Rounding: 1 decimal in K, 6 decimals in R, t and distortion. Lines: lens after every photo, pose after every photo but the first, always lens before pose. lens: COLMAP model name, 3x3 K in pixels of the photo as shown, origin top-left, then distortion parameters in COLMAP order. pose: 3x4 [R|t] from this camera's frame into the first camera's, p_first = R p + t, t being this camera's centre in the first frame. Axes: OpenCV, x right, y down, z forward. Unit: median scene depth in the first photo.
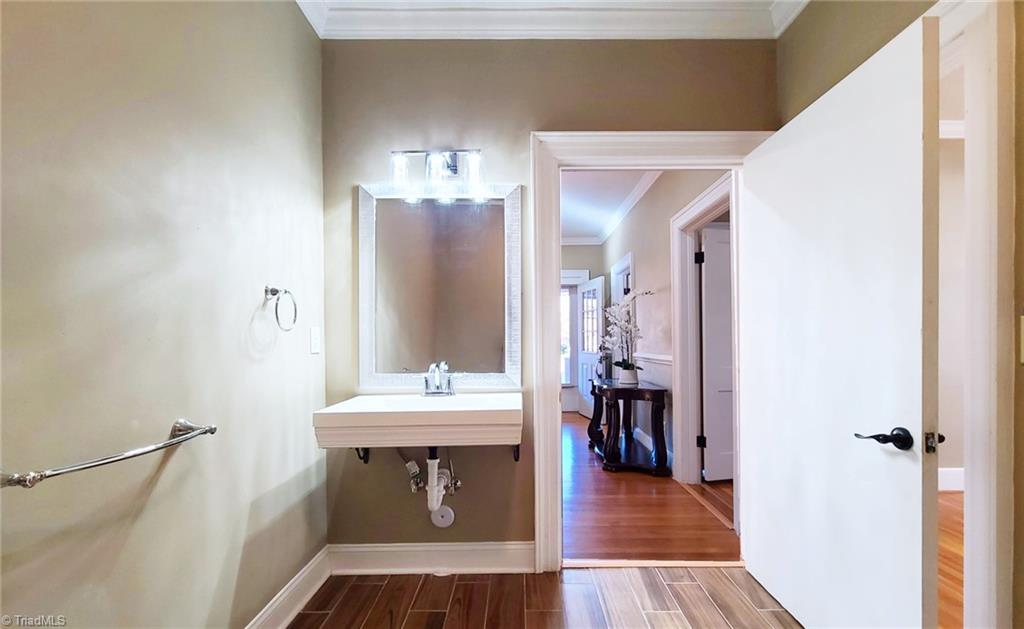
lens RADIAL K [[418.8, 0, 509.4], [0, 418.8, 345.6], [0, 0, 1]] dist [0.000429, 0.000146]
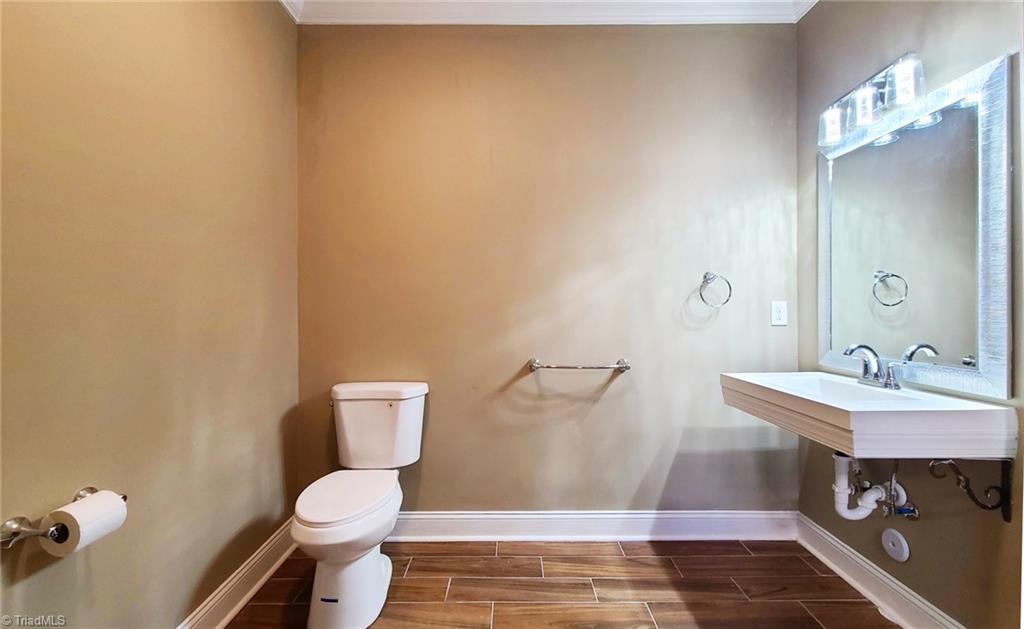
lens RADIAL K [[418.3, 0, 513.8], [0, 418.3, 309.2], [0, 0, 1]] dist [0.001364, 0.000189]
pose [[0.033240, 0.009024, -0.999407, 0.600867], [-0.000509, 0.999959, 0.009012, -0.031578], [0.999447, 0.000209, 0.033243, 0.284553]]
